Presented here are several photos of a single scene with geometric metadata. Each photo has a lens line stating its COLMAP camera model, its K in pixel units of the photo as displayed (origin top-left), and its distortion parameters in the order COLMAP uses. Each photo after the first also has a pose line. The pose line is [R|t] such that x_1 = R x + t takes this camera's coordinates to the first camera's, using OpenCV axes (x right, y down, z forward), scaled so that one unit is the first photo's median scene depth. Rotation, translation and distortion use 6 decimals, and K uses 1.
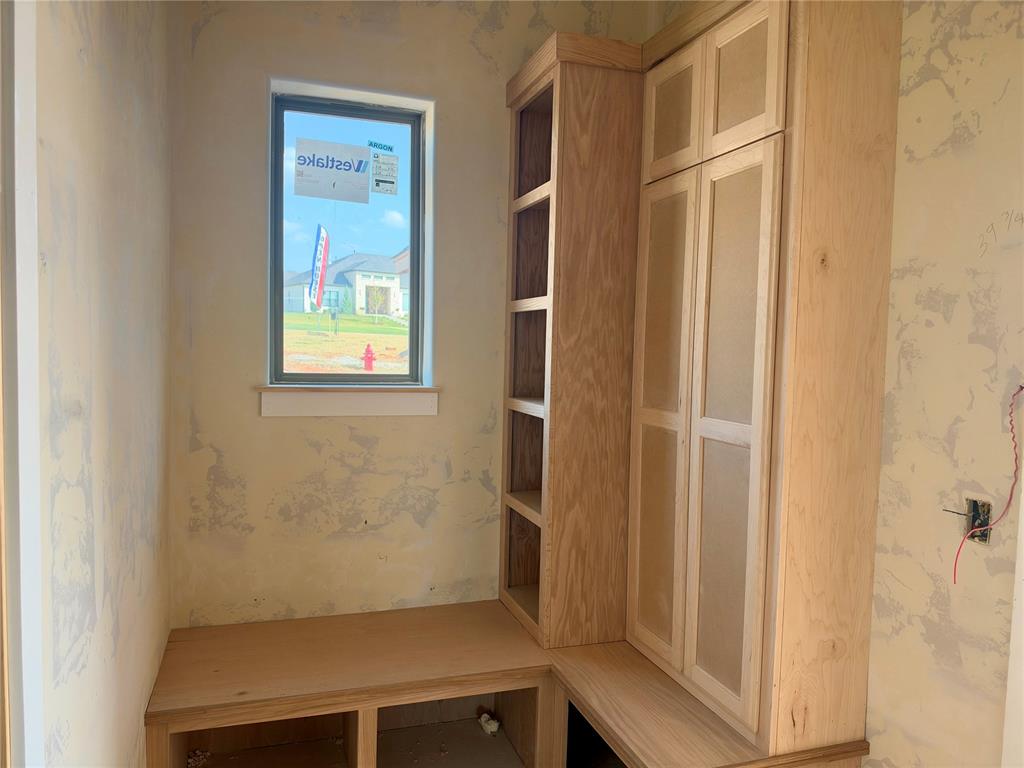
lens RADIAL K [[742.5, 0, 511.4], [0, 742.5, 386.7], [0, 0, 1]] dist [0.056396, -0.084190]
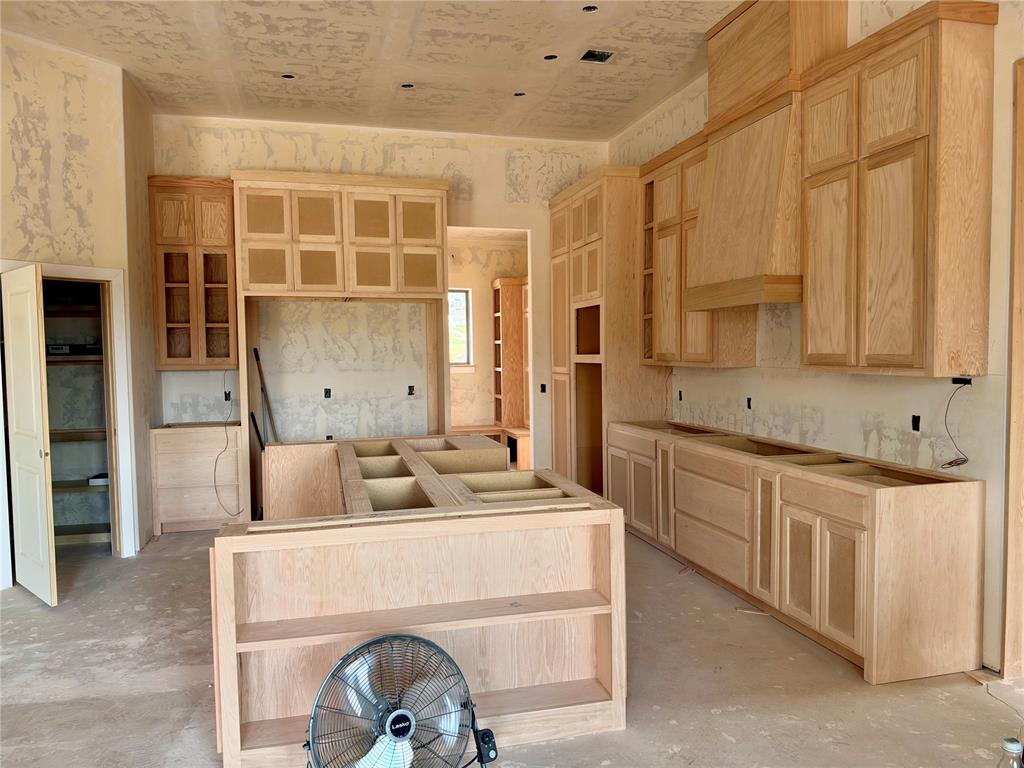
lens RADIAL K [[742.5, 0, 510.0], [0, 742.5, 377.5], [0, 0, 1]] dist [0.056396, -0.084190]
pose [[0.996661, -0.034340, -0.074072, 0.345596], [0.033184, 0.999308, -0.016777, 0.129692], [0.074597, 0.014263, 0.997112, -2.658303]]
